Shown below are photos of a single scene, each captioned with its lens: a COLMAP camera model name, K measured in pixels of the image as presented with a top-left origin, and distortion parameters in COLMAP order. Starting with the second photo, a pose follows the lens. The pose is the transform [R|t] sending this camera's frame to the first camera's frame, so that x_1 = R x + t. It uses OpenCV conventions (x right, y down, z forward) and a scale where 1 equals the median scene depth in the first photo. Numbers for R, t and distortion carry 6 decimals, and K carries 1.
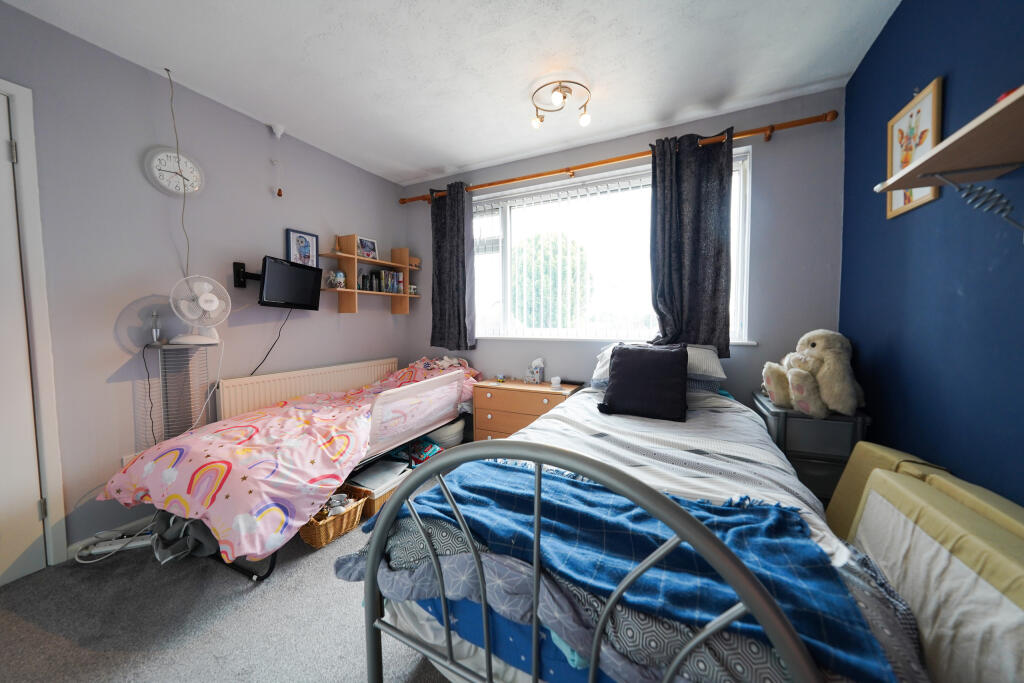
lens RADIAL K [[356.0, 0, 512.0], [0, 356.0, 341.5], [0, 0, 1]] dist [-0.015579, 0.000258]
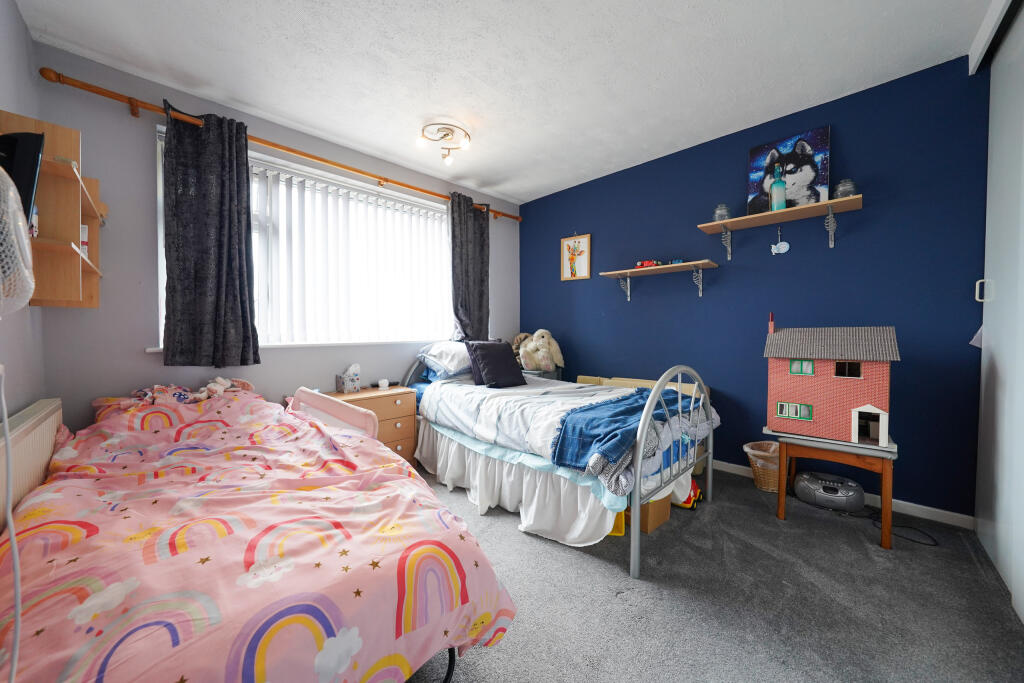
lens RADIAL K [[356.0, 0, 512.0], [0, 356.0, 341.5], [0, 0, 1]] dist [-0.015579, 0.000258]
pose [[0.308007, -0.033121, 0.950807, -0.802566], [0.058470, 0.998164, 0.015830, -0.005030], [-0.949586, 0.050718, 0.309378, 0.381638]]
